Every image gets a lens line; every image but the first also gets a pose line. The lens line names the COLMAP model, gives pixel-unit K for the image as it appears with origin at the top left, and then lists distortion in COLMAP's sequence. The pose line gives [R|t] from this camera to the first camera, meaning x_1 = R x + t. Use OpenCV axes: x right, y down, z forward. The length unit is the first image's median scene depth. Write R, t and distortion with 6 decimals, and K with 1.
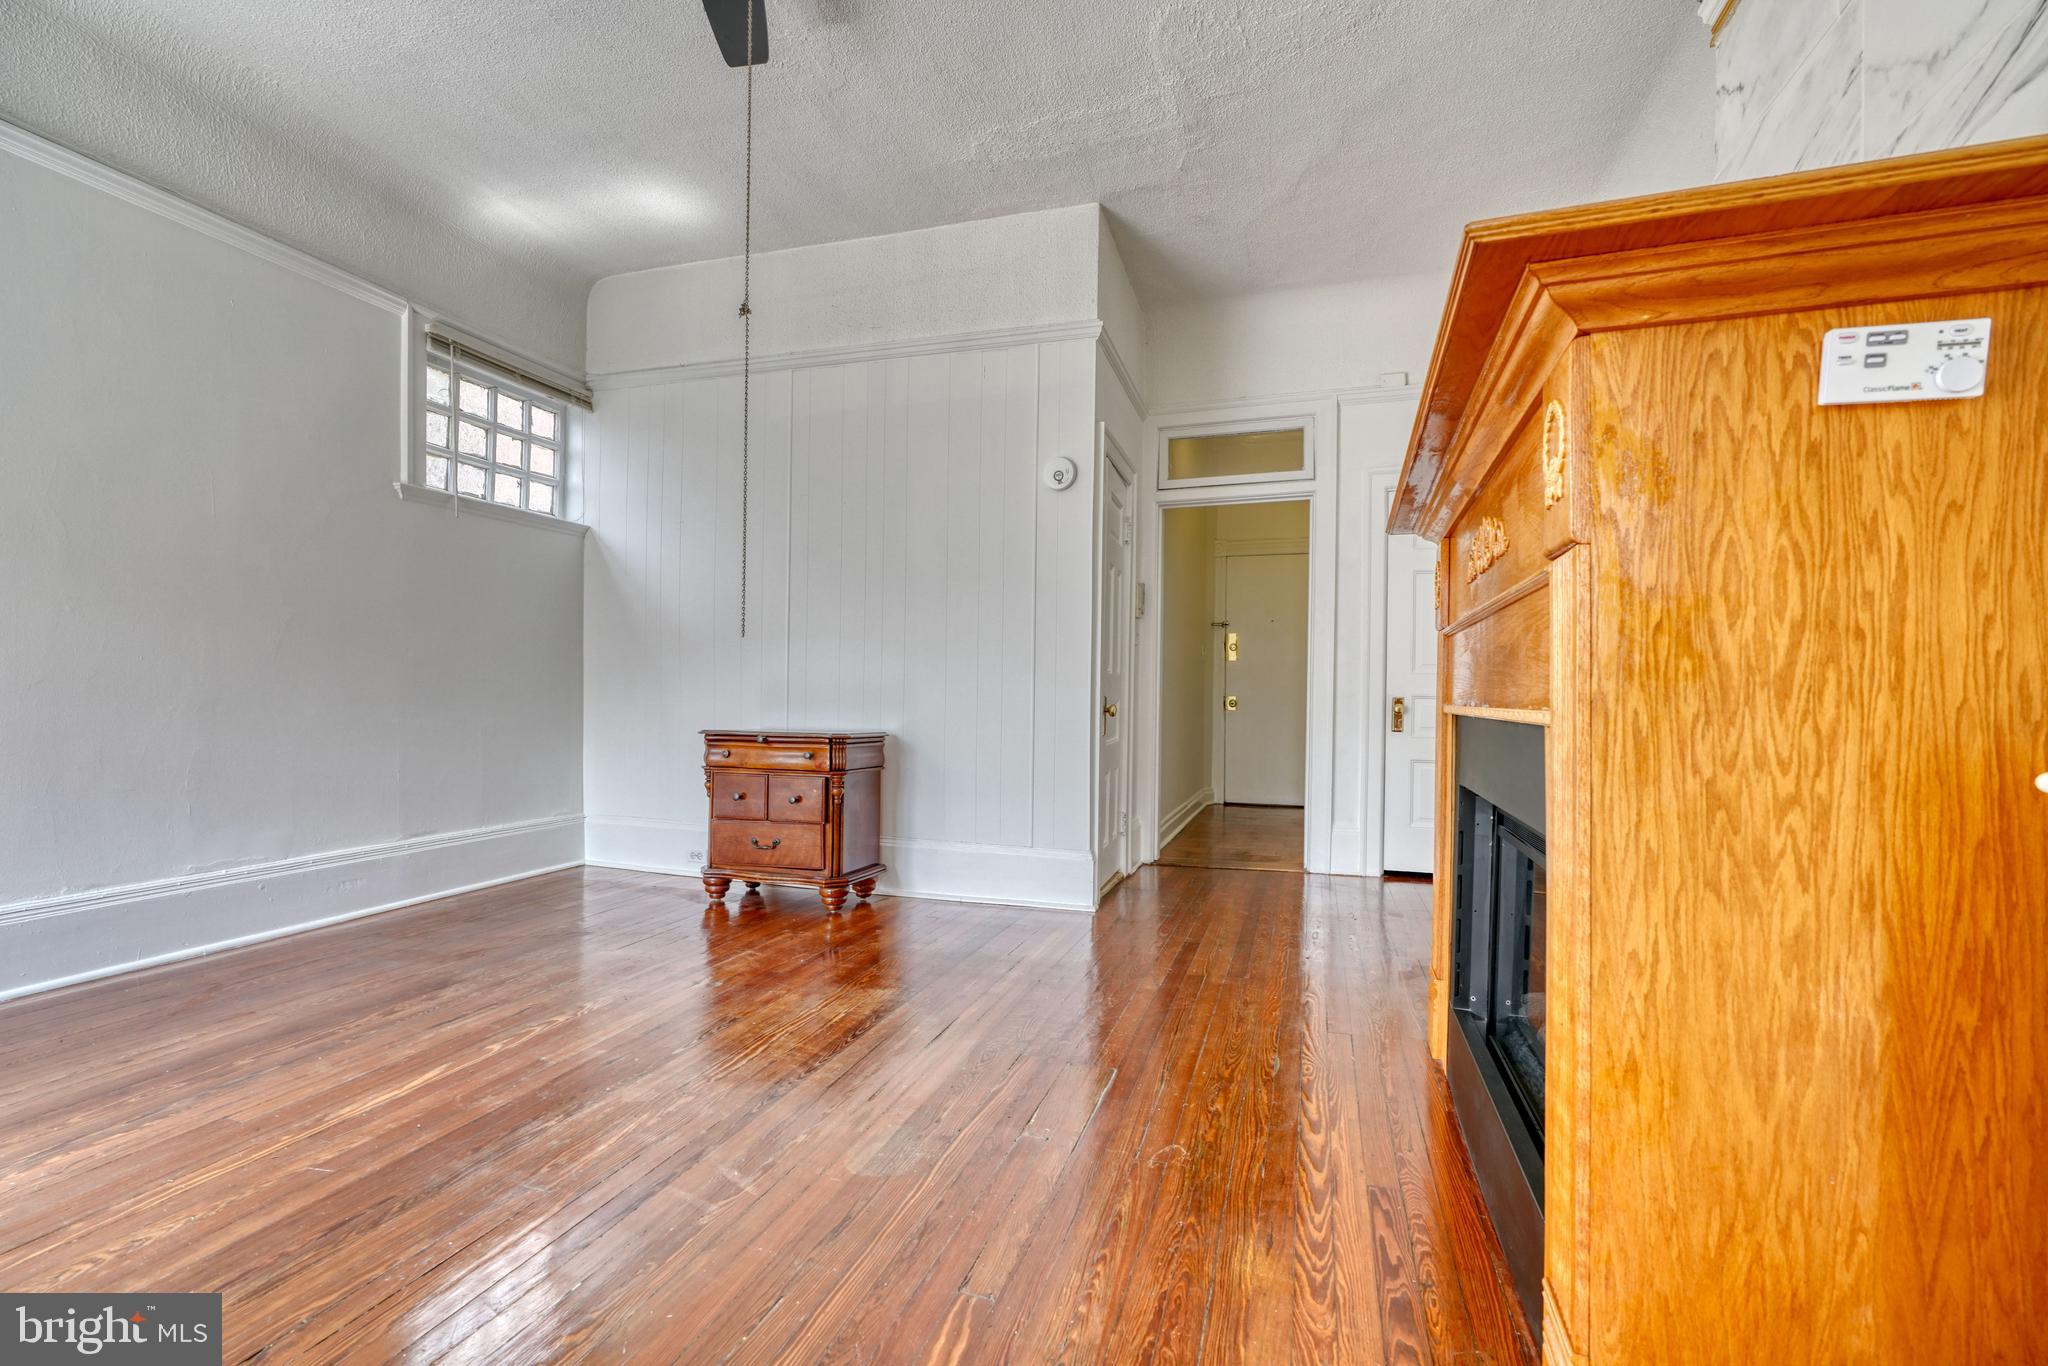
lens RADIAL K [[918.1, 0, 1015.9], [0, 918.1, 690.9], [0, 0, 1]] dist [-0.013642, 0.005133]
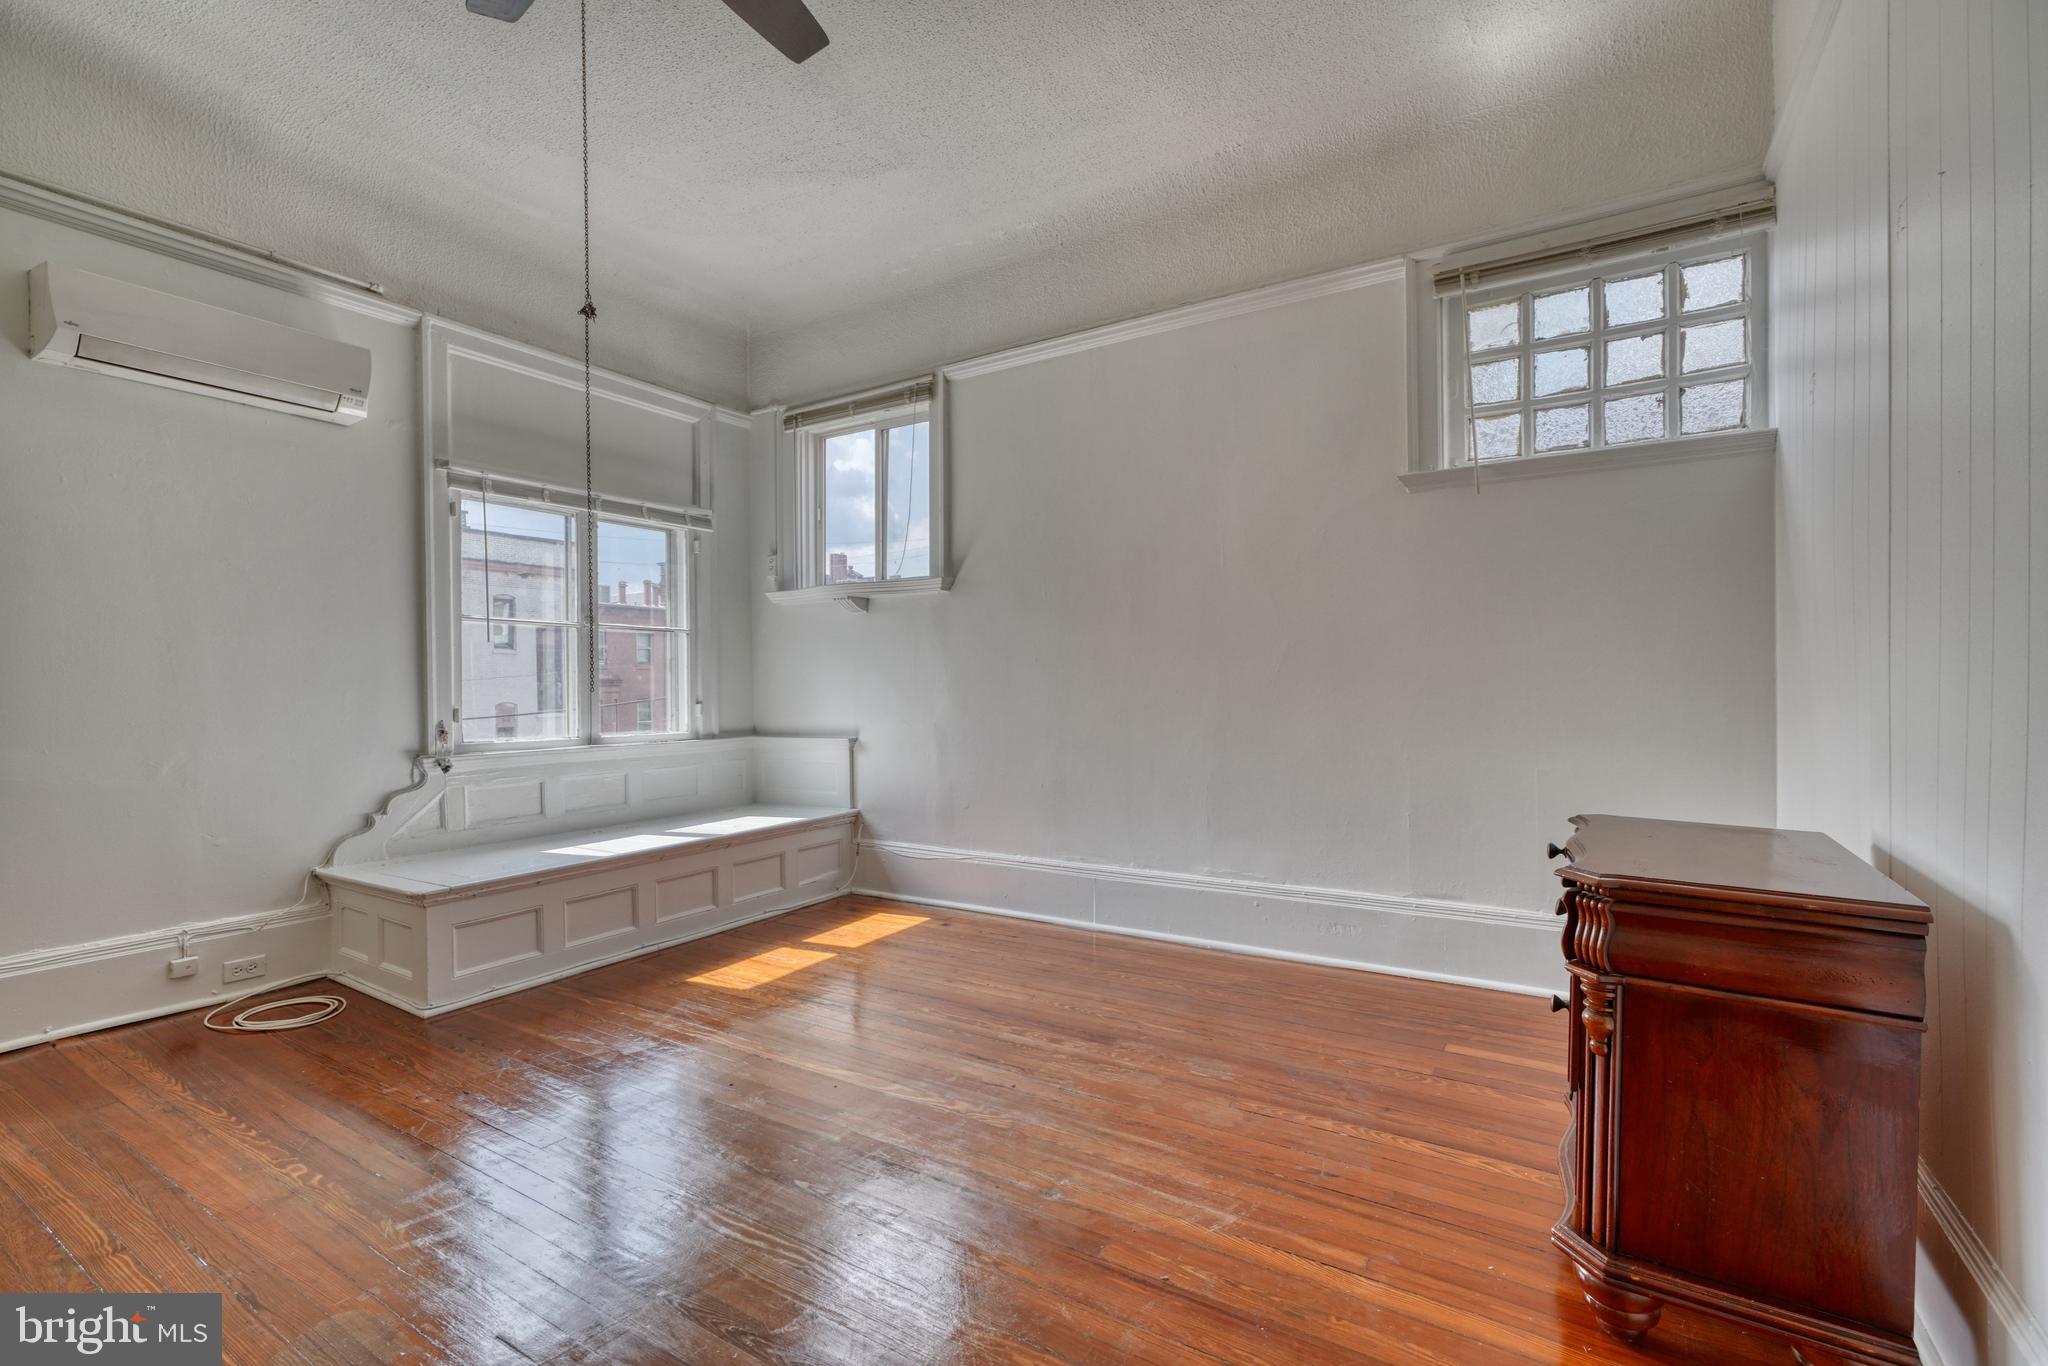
lens RADIAL K [[918.1, 0, 1027.6], [0, 918.1, 694.0], [0, 0, 1]] dist [-0.013642, 0.005133]
pose [[-0.247580, 0.005117, -0.968854, 0.364264], [0.009740, 0.999949, 0.002792, -0.047489], [0.968818, -0.008745, -0.247617, 1.352579]]
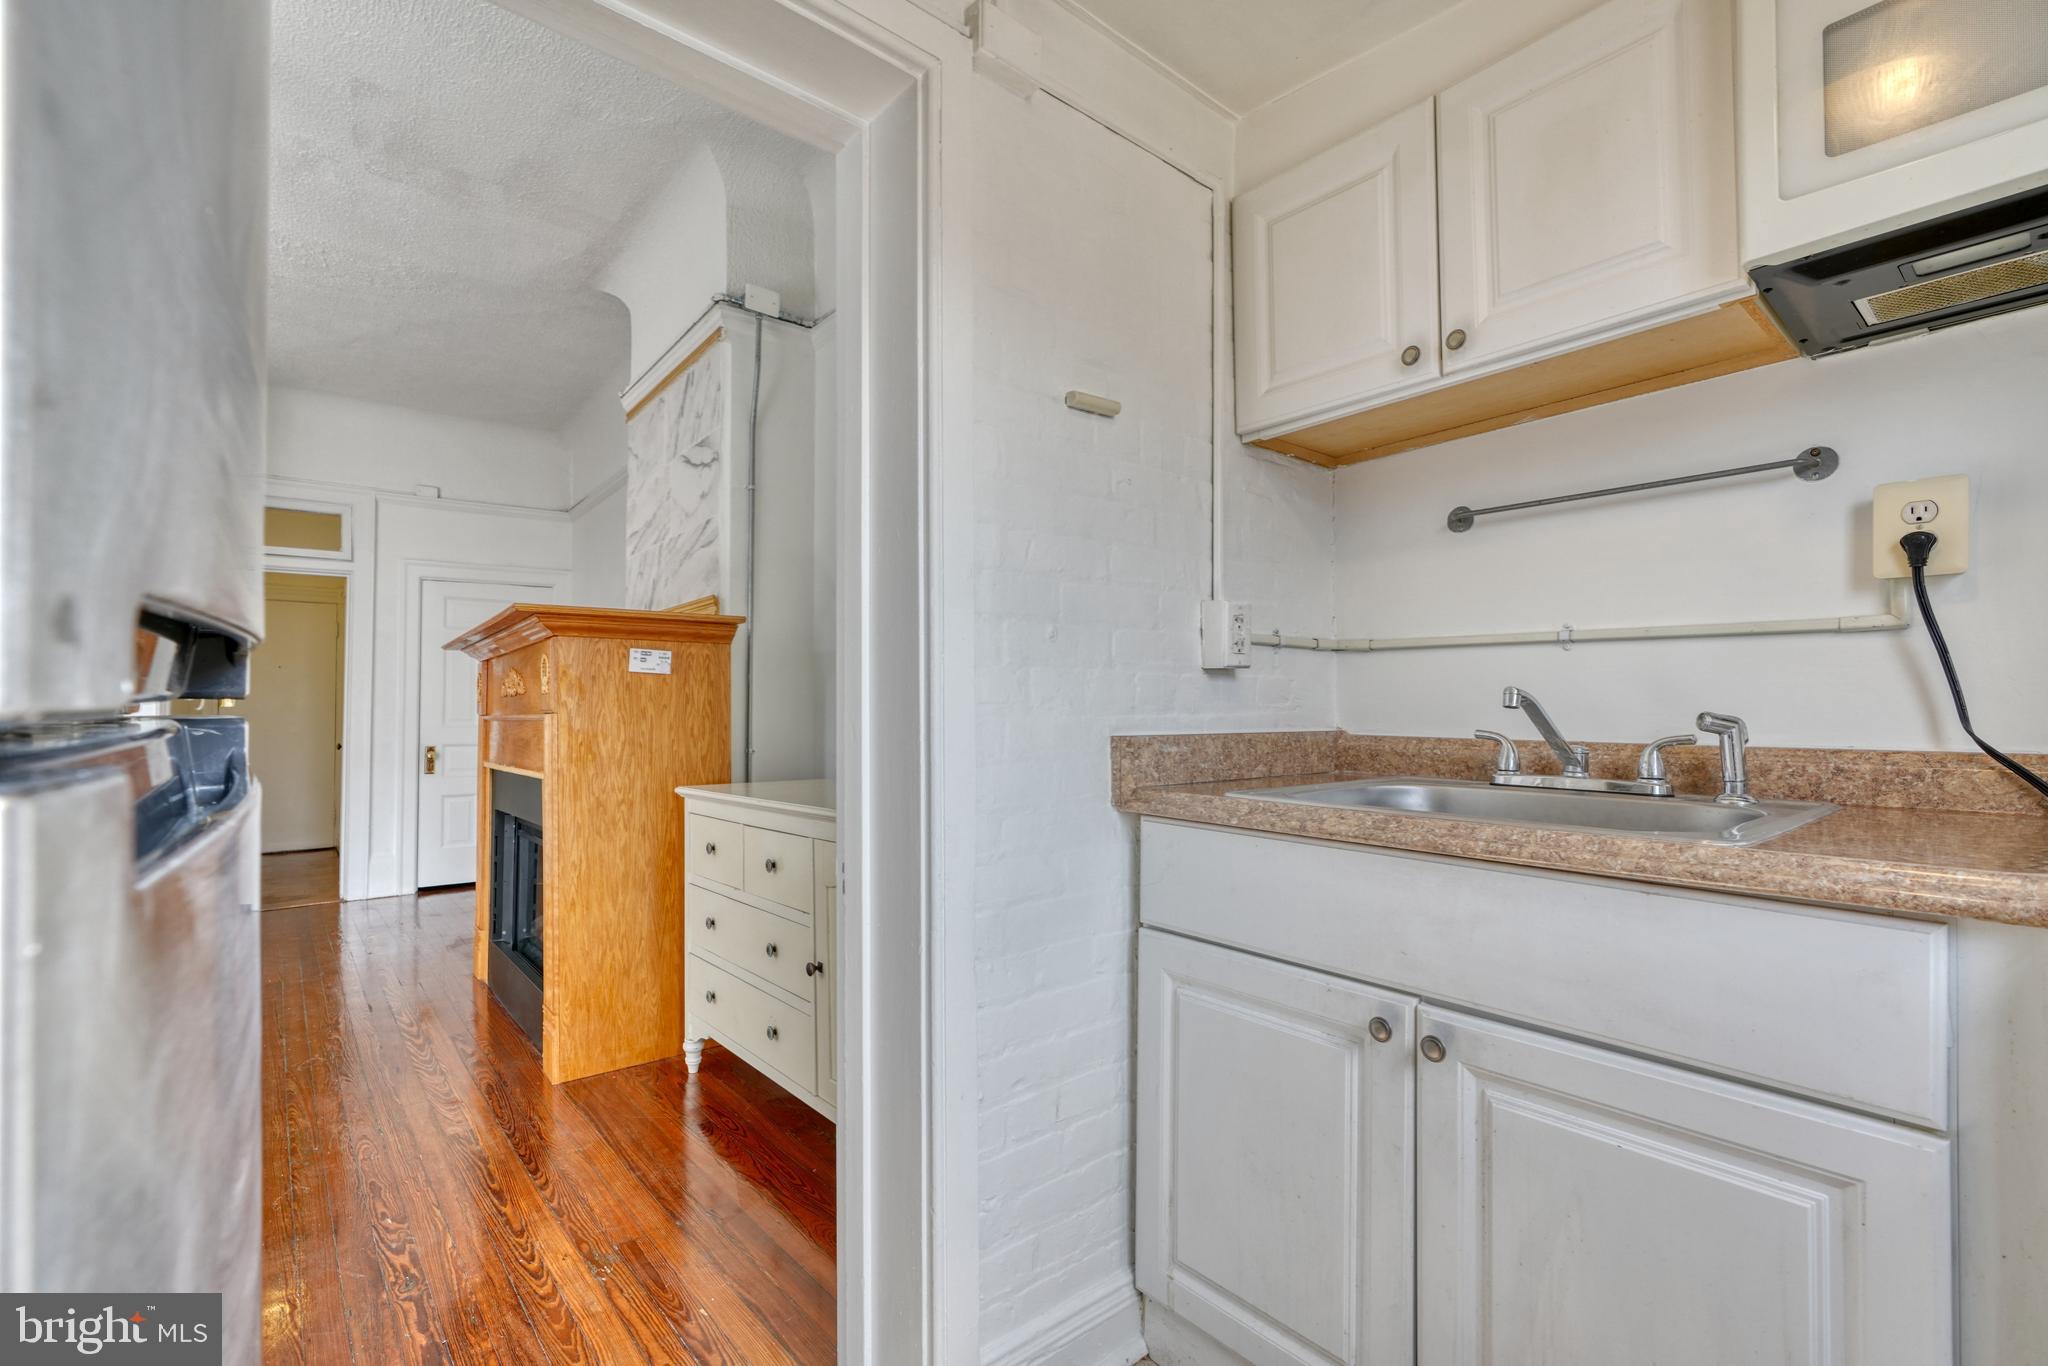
lens RADIAL K [[918.1, 0, 1018.3], [0, 918.1, 690.2], [0, 0, 1]] dist [-0.013642, 0.005133]
pose [[0.541049, 0.010896, 0.840920, -0.380947], [0.012633, 0.999698, -0.021081, -0.064244], [-0.840896, 0.022030, 0.540748, -0.673173]]
